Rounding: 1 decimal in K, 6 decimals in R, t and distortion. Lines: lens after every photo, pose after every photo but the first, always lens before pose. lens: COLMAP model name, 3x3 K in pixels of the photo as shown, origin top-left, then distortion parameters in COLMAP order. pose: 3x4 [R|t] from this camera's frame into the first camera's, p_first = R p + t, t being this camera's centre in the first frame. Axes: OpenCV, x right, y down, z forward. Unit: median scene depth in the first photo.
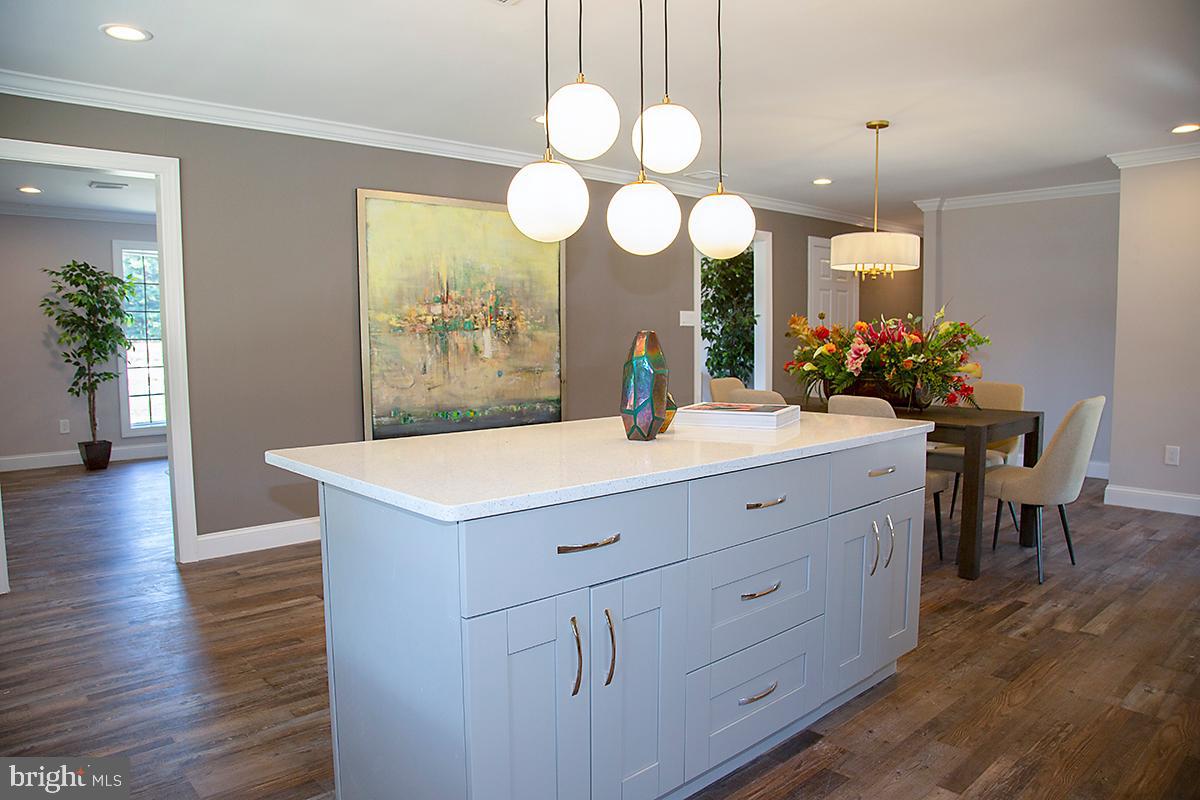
lens RADIAL K [[810.0, 0, 603.2], [0, 810.0, 405.2], [0, 0, 1]] dist [-0.126466, 0.064303]
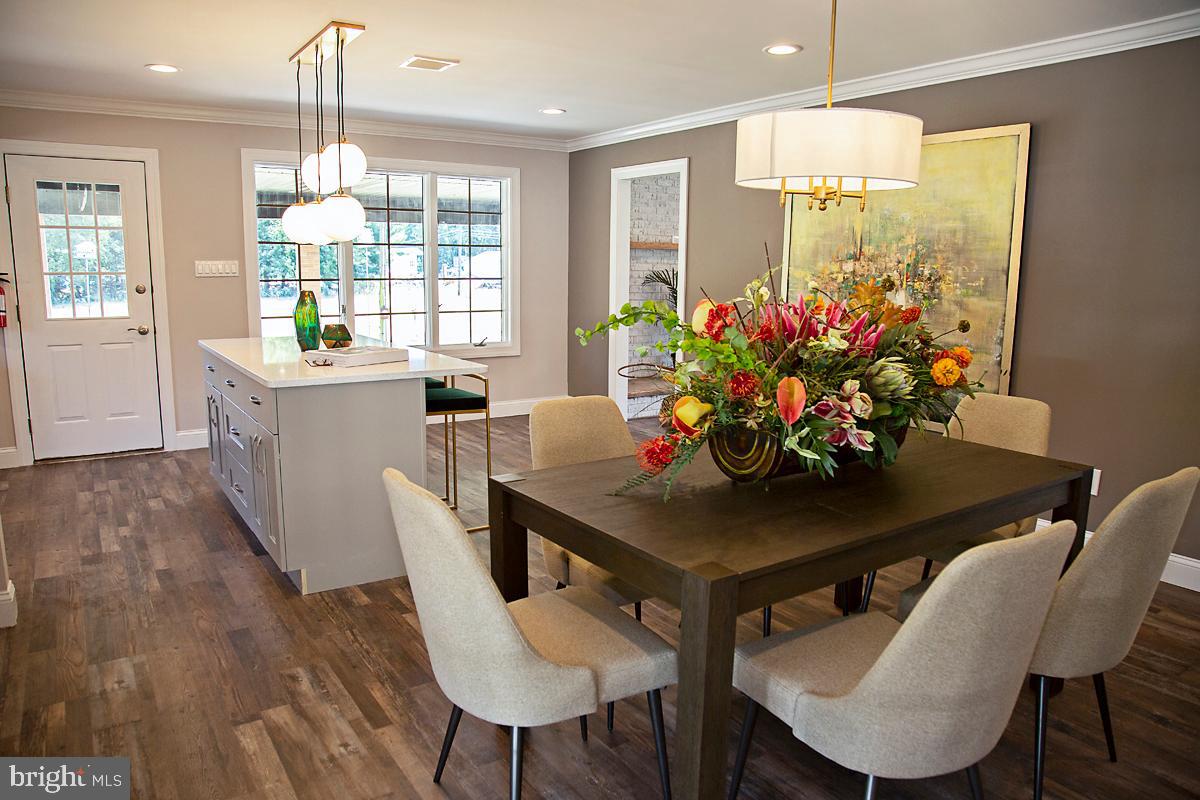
lens RADIAL K [[810.0, 0, 595.6], [0, 810.0, 409.1], [0, 0, 1]] dist [-0.126466, 0.064303]
pose [[-0.146536, 0.177881, -0.973081, 0.746931], [-0.101046, 0.975862, 0.193606, -0.104637], [0.984031, 0.126696, -0.125025, 0.824639]]
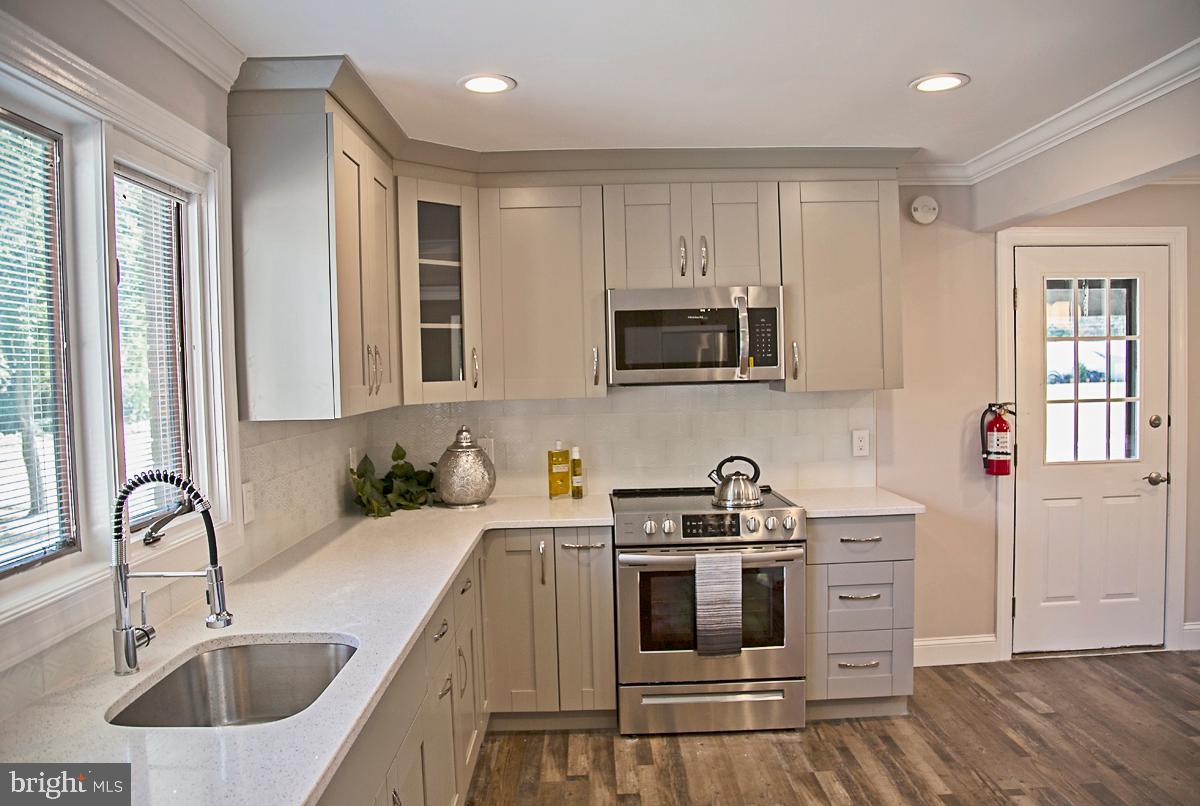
lens RADIAL K [[810.0, 0, 603.7], [0, 810.0, 404.8], [0, 0, 1]] dist [-0.126466, 0.064303]
pose [[-0.675675, 0.051346, -0.735409, 0.688744], [-0.036107, 0.994069, 0.102580, -0.070130], [0.736314, 0.095864, -0.669814, 0.177337]]
